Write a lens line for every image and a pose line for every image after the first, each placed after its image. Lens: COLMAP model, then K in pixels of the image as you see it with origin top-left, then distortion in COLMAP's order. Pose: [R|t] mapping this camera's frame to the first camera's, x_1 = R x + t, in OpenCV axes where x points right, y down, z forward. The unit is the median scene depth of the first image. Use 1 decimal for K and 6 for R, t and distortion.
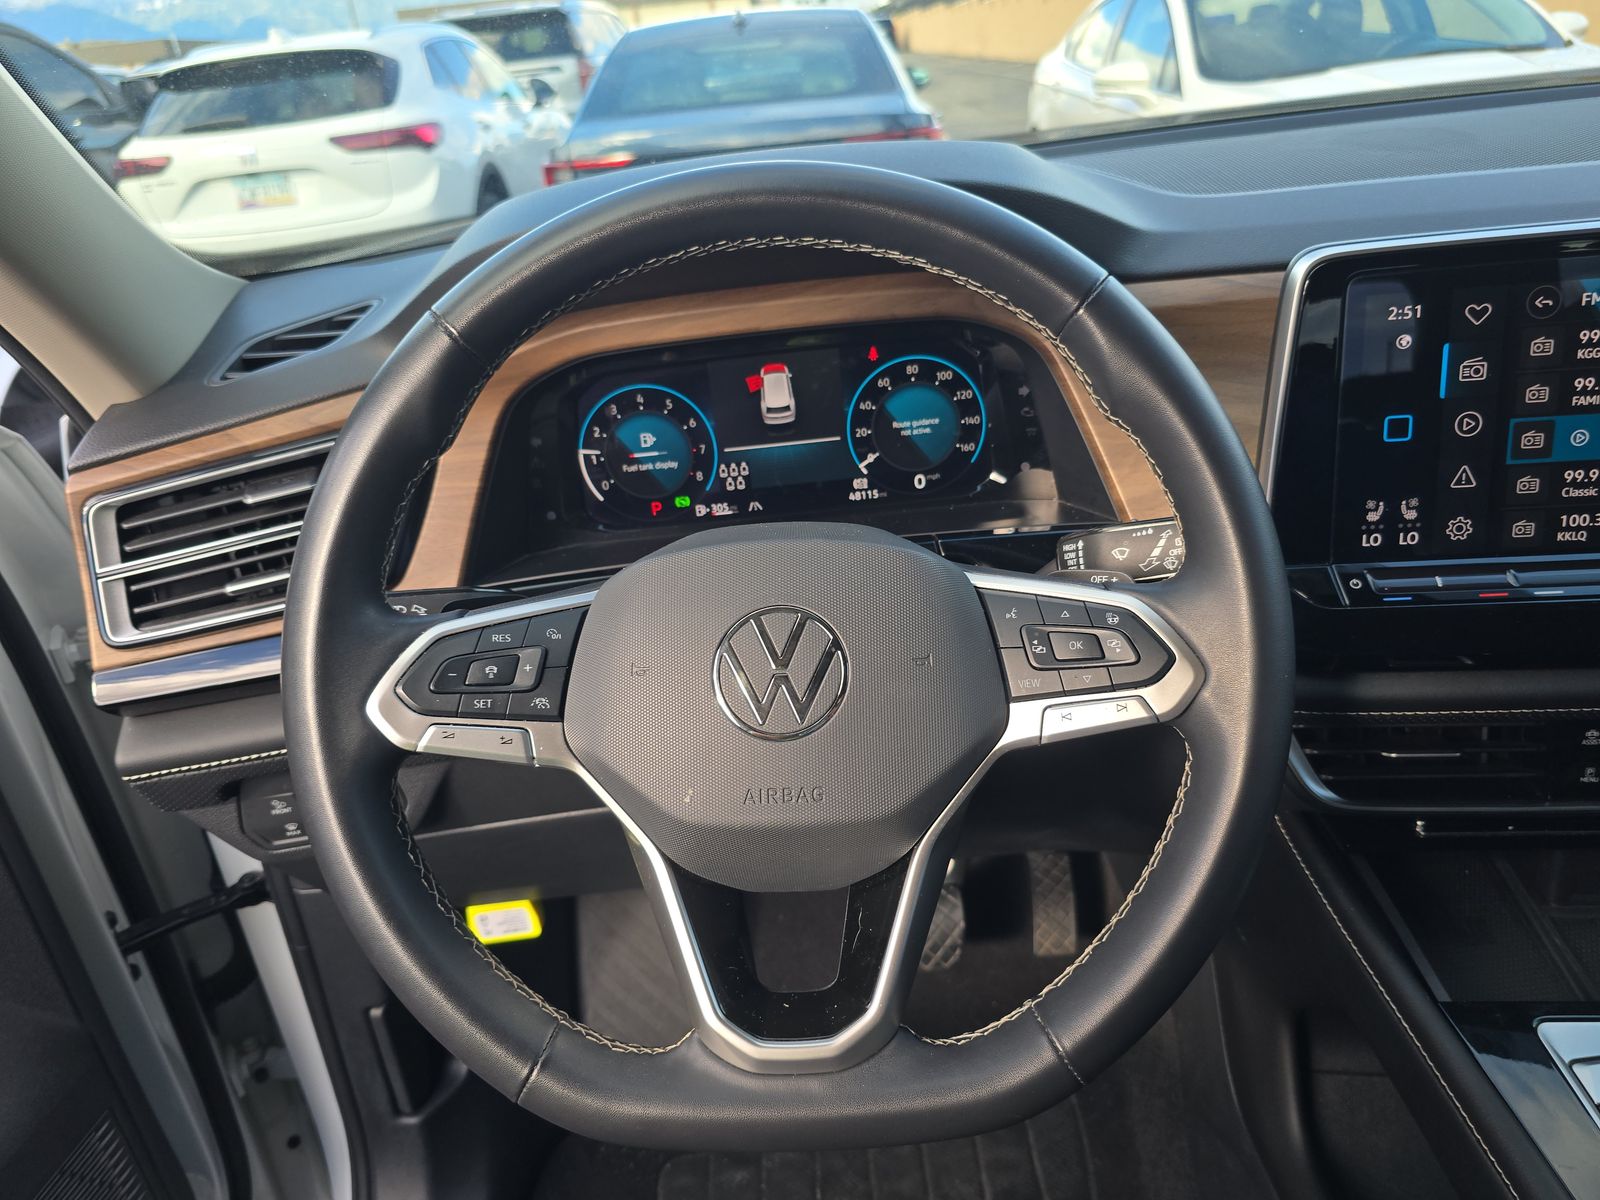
lens RADIAL K [[1077.5, 0, 800.0], [0, 1077.5, 600.0], [0, 0, 1]] dist [0.006682, -0.017654]
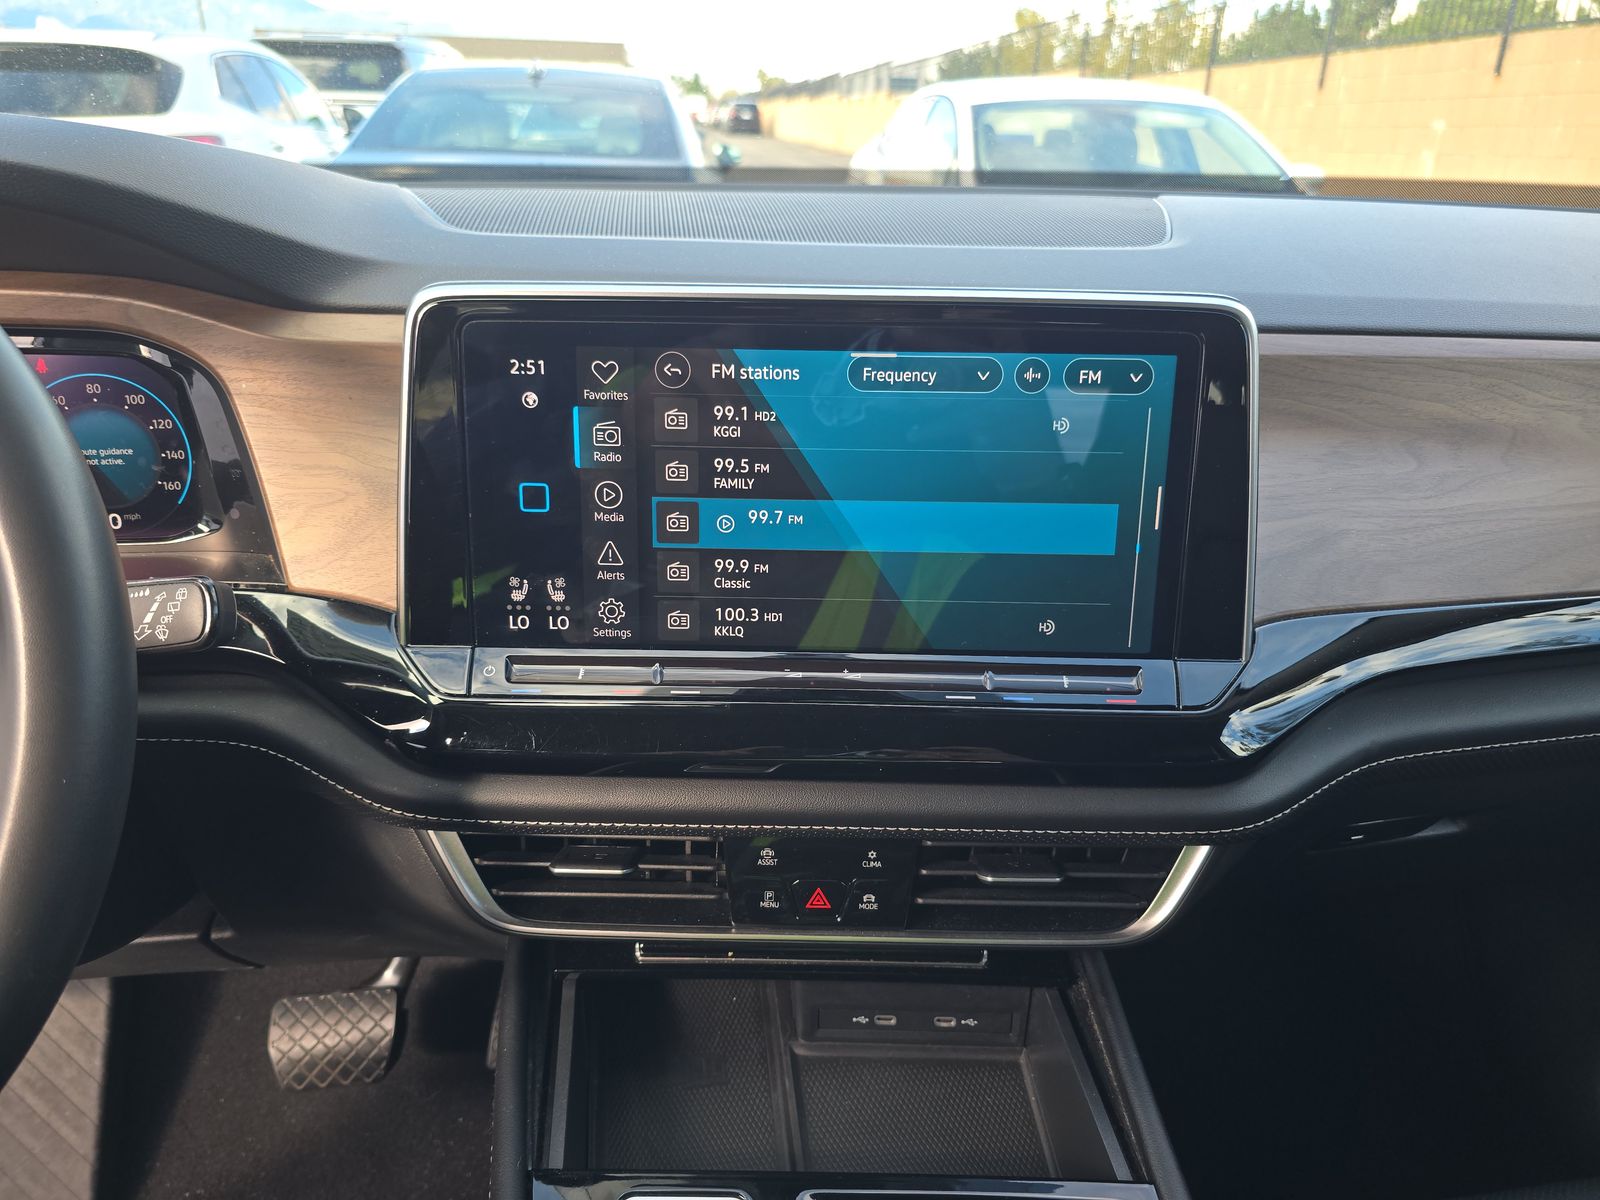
lens RADIAL K [[1051.0, 0, 807.5], [0, 1051.0, 591.2], [0, 0, 1]] dist [0.069747, -0.069001]
pose [[0.986427, 0.069628, 0.148706, 0.649053], [-0.059258, 0.995565, -0.073071, -0.032502], [-0.153134, 0.063267, 0.986178, 0.114851]]
